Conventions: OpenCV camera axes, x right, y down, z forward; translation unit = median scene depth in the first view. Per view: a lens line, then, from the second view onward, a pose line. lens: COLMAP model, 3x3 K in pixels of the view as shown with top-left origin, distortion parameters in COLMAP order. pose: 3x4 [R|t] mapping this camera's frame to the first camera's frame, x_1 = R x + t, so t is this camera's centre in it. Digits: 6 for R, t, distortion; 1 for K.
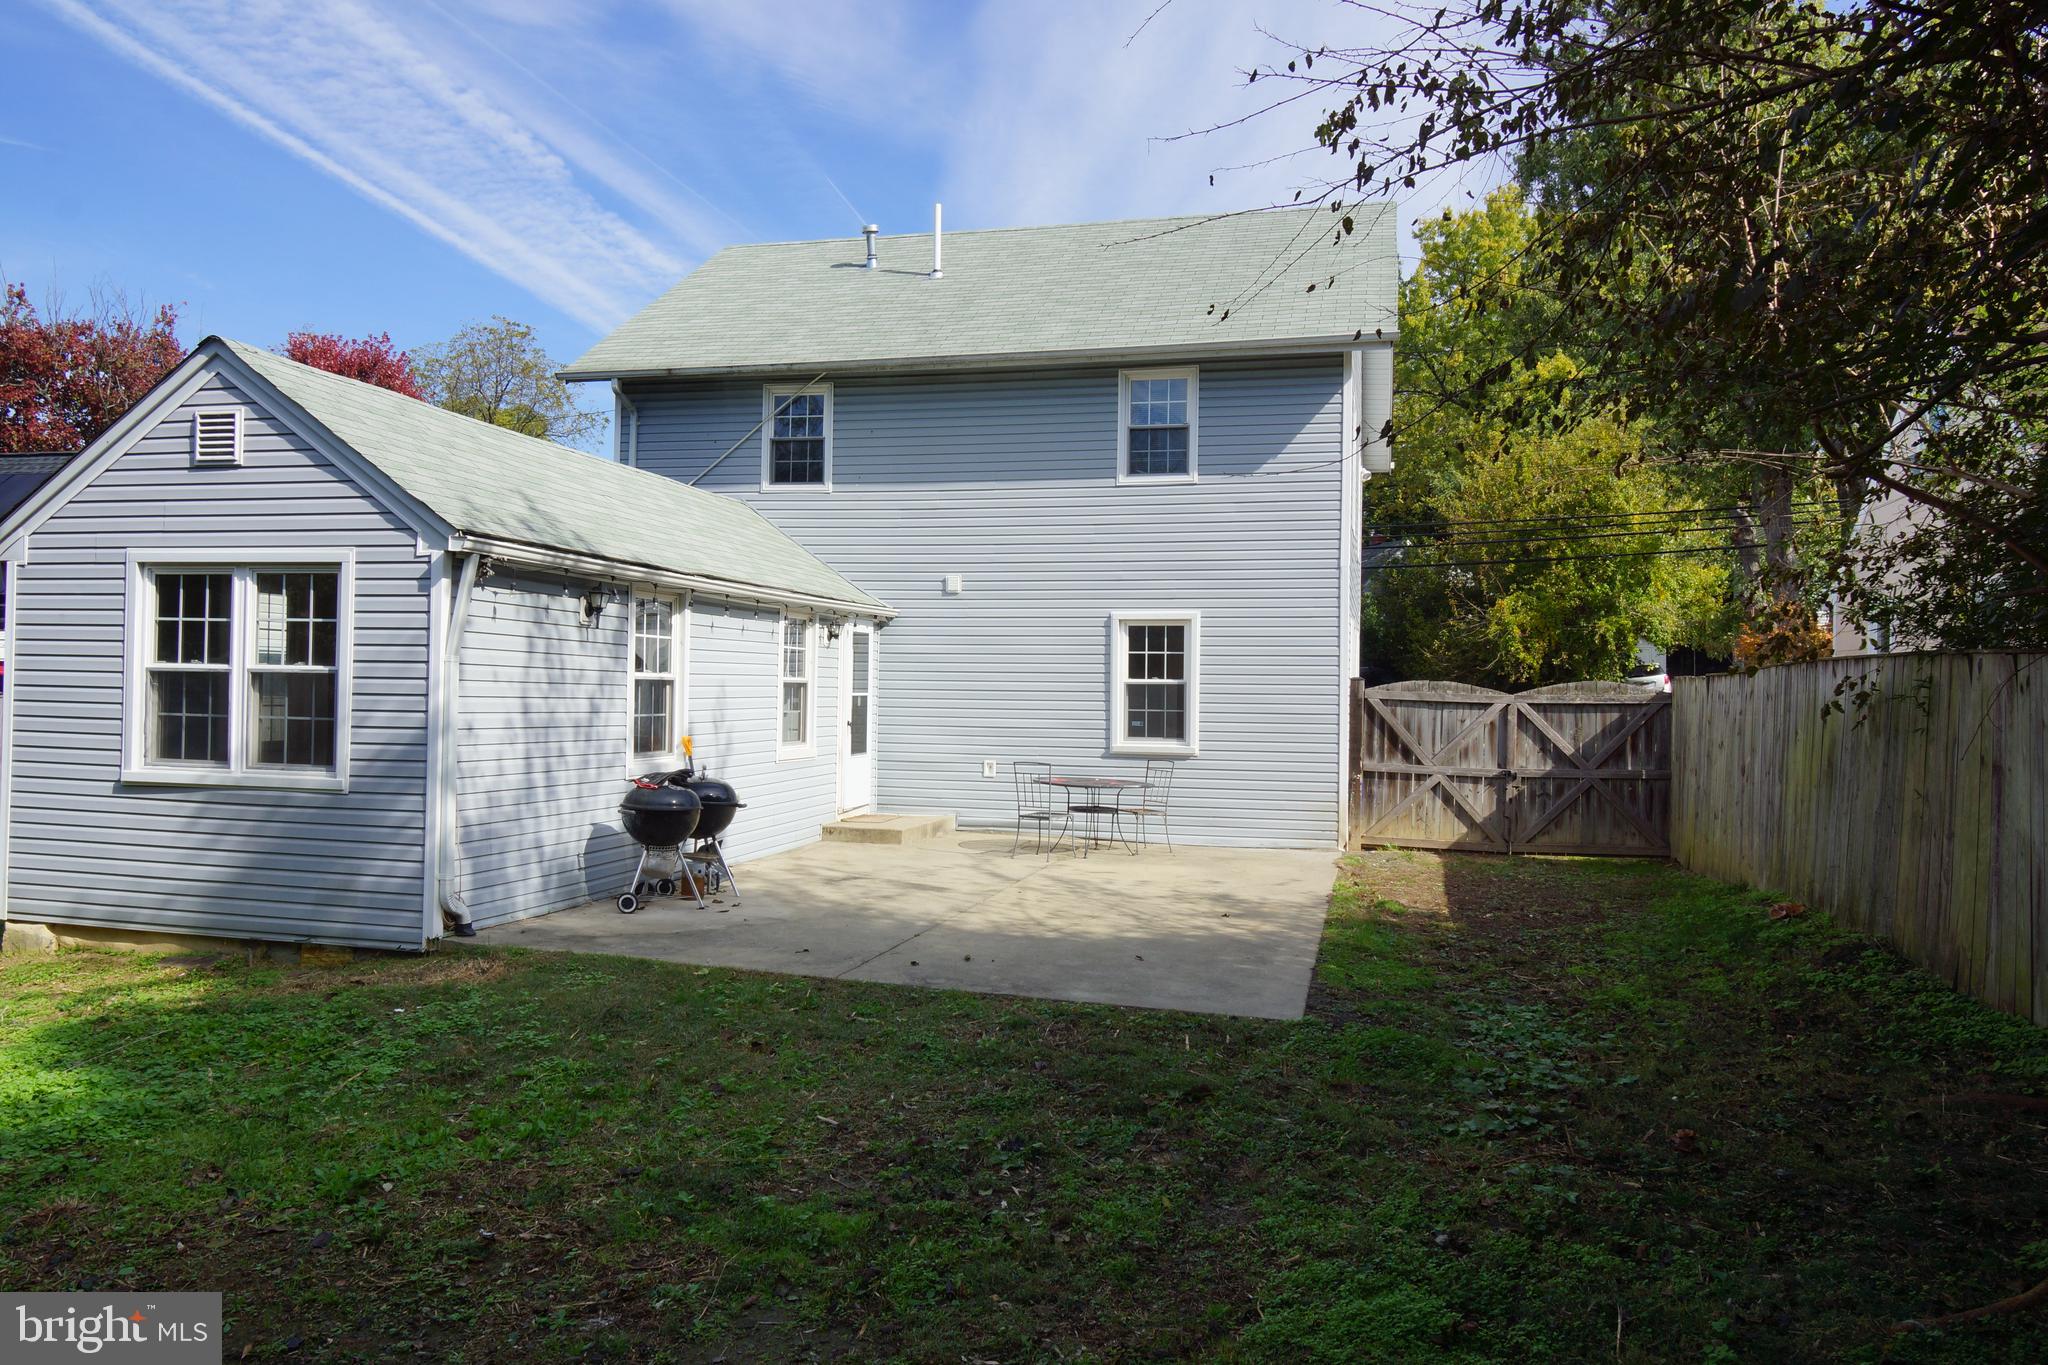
lens RADIAL K [[1393.1, 0, 1024.0], [0, 1393.1, 682.5], [0, 0, 1]] dist [-0.012178, 0.011043]
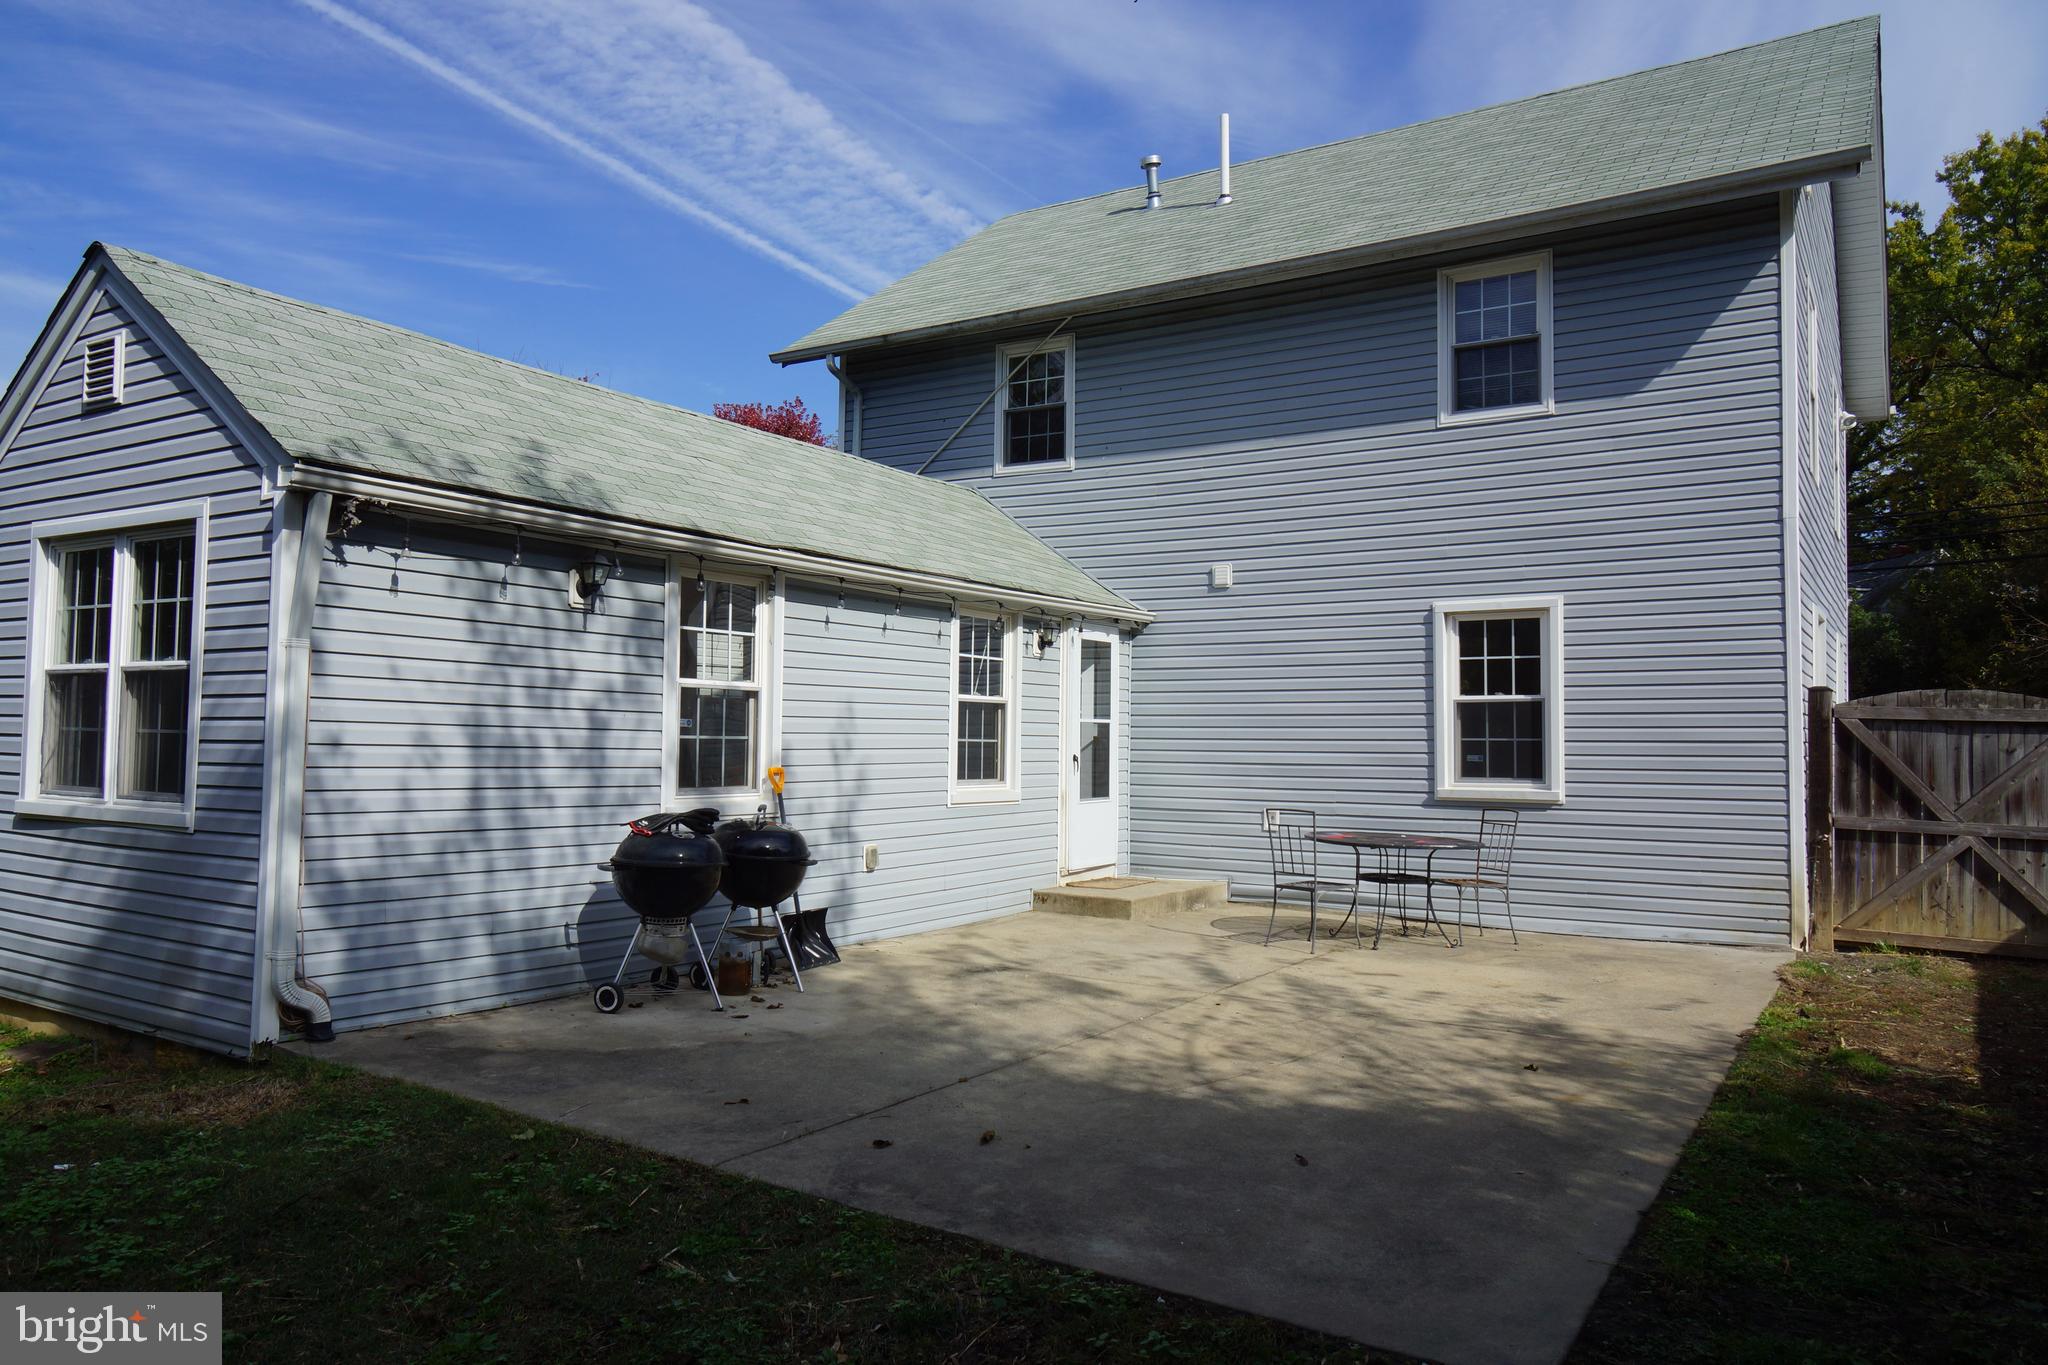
lens RADIAL K [[1393.1, 0, 1024.0], [0, 1393.1, 682.5], [0, 0, 1]] dist [-0.012178, 0.011043]
pose [[0.948031, -0.019357, -0.317588, 0.092251], [0.006279, 0.999092, -0.042151, 0.020020], [0.318115, 0.037967, 0.947292, 0.259980]]
